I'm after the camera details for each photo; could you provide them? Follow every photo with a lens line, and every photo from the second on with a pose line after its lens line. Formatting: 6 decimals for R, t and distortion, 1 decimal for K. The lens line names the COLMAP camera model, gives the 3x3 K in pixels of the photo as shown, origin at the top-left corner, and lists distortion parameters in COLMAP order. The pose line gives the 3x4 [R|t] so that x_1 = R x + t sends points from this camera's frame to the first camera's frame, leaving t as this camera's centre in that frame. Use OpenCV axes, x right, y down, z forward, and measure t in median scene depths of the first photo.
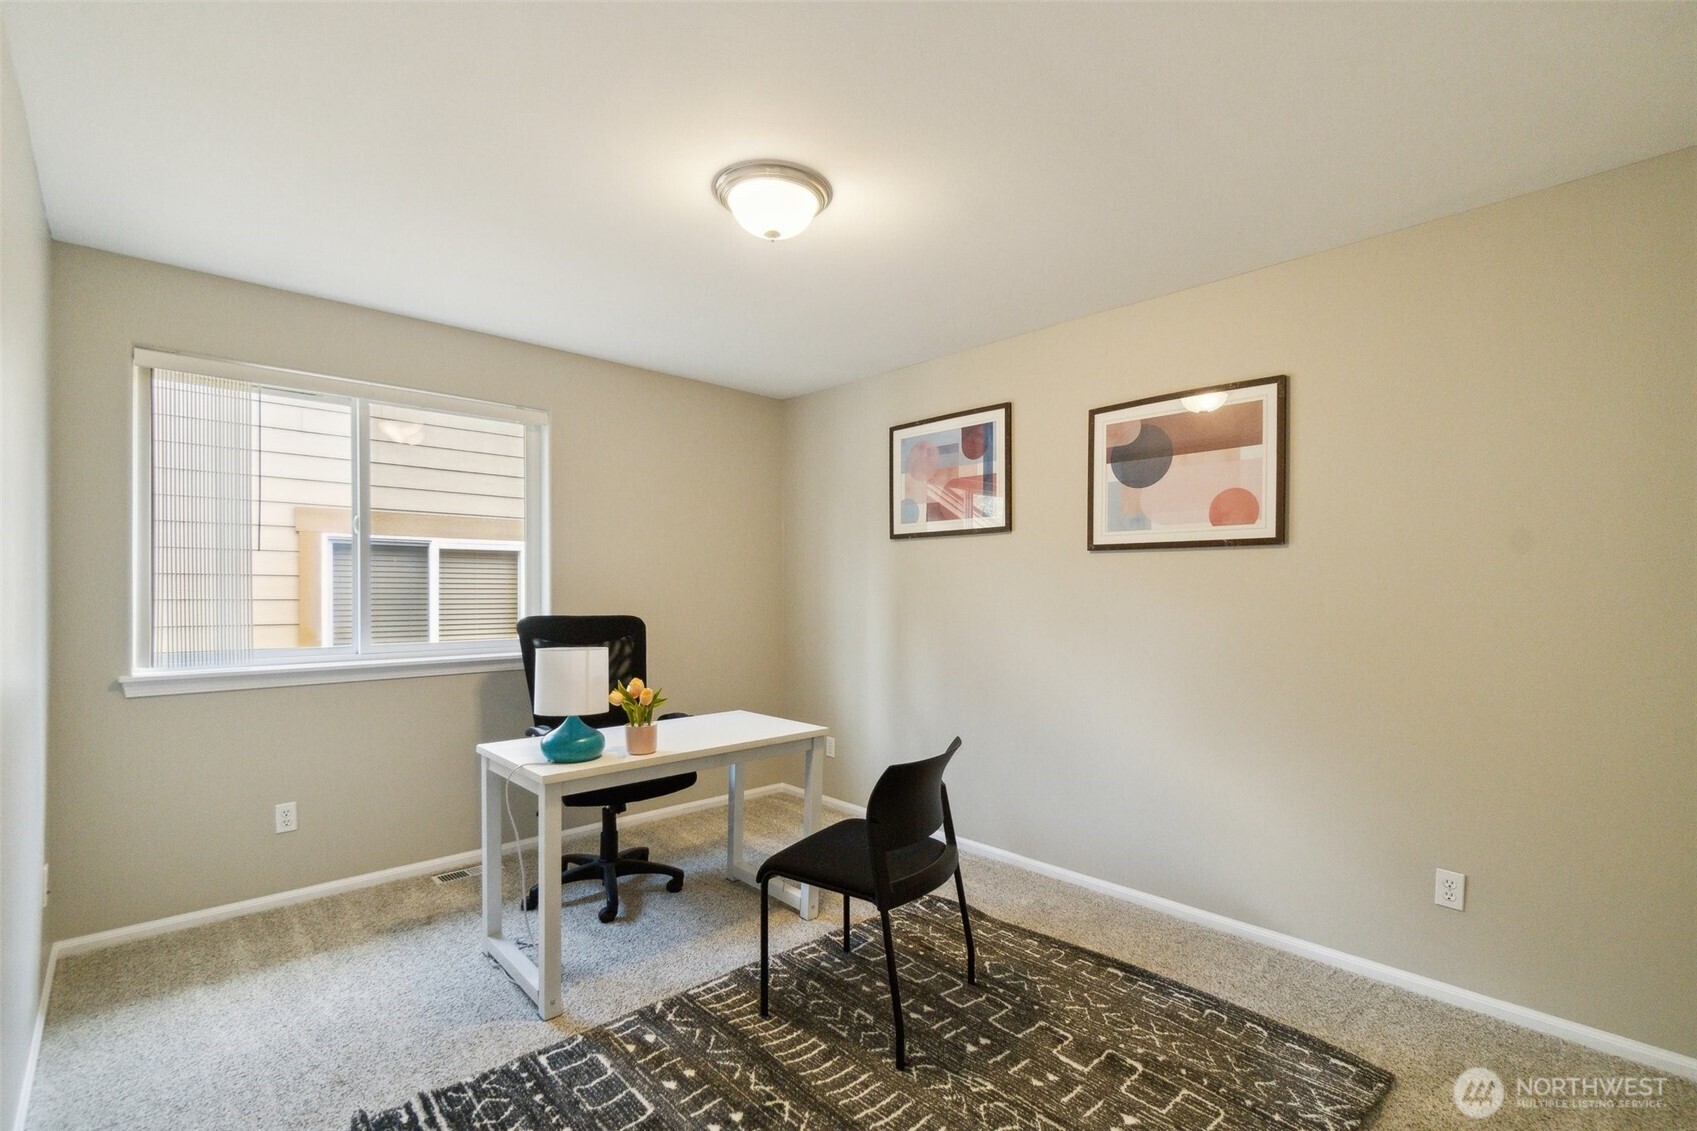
lens RADIAL K [[750.9, 0, 835.9], [0, 750.9, 583.0], [0, 0, 1]] dist [-0.000252, -0.000024]
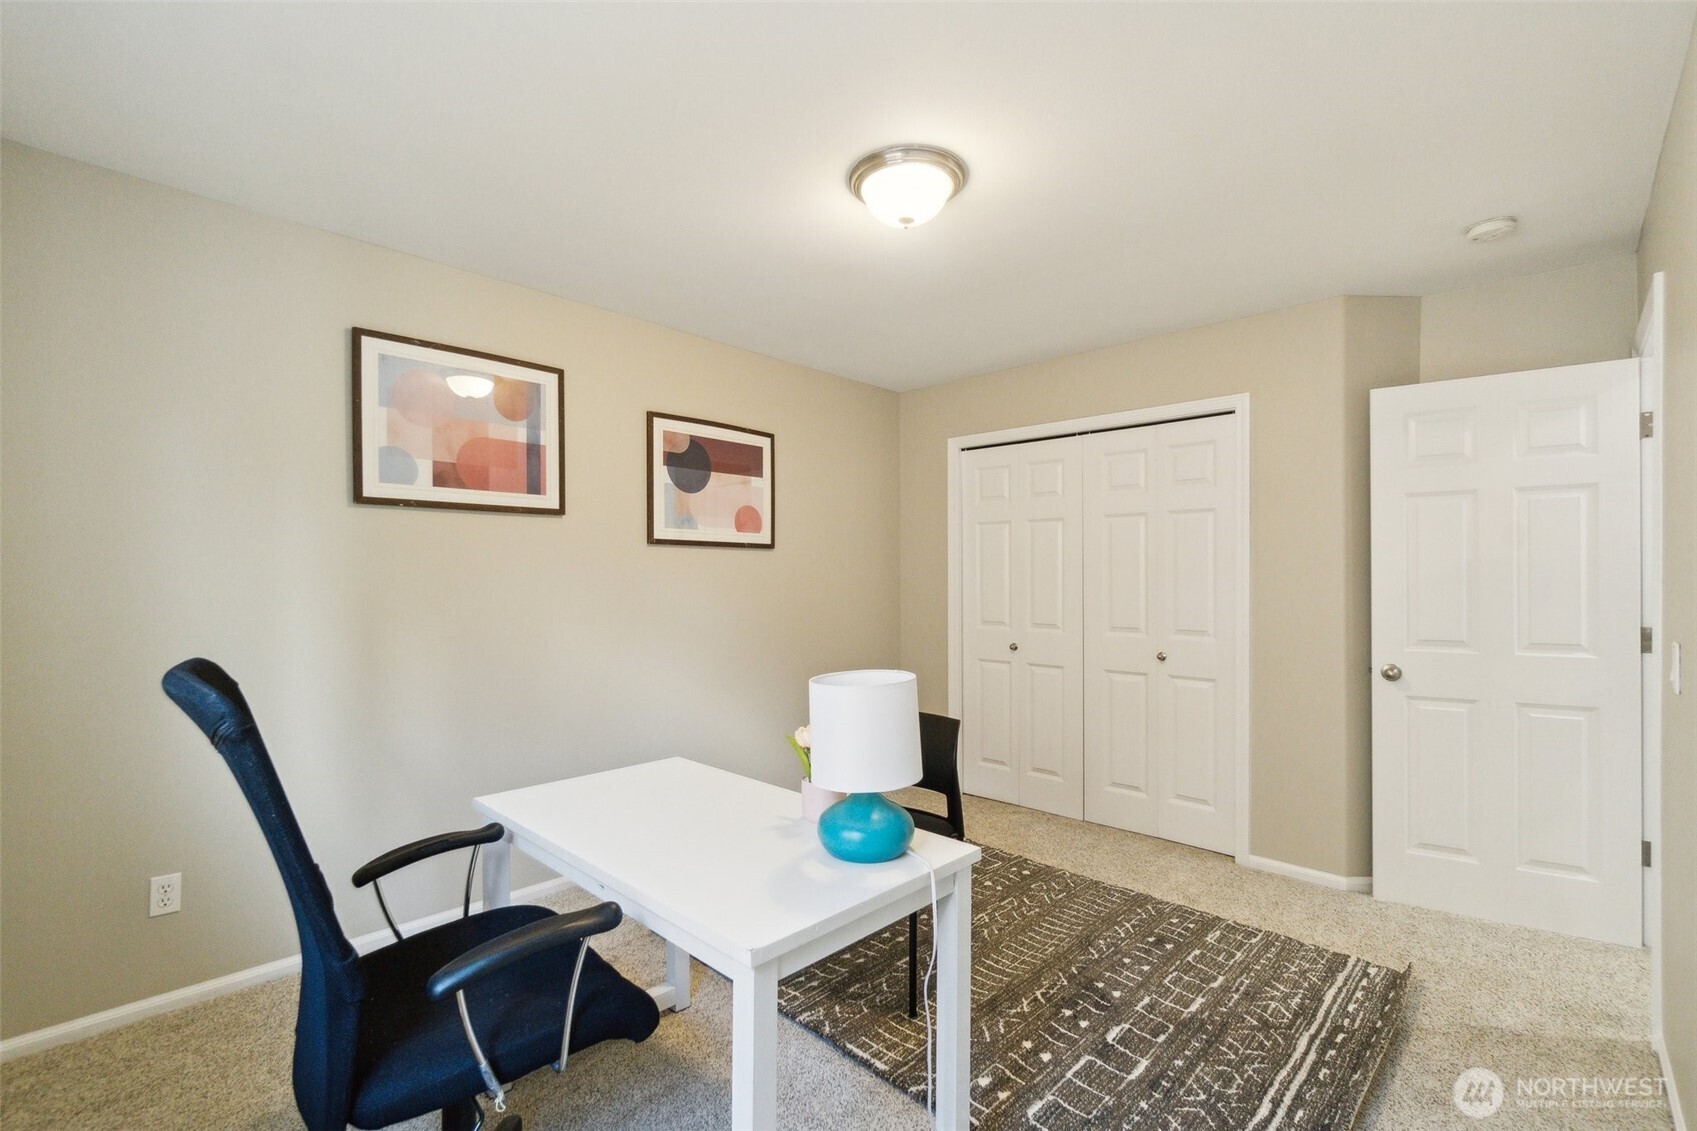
lens RADIAL K [[743.3, 0, 843.6], [0, 743.3, 568.4], [0, 0, 1]] dist [-0.001142, -0.000450]
pose [[-0.045891, 0.010825, 0.998888, -0.757293], [-0.006601, 0.999916, -0.011140, 0.001967], [-0.998925, -0.007105, -0.045816, 0.809749]]
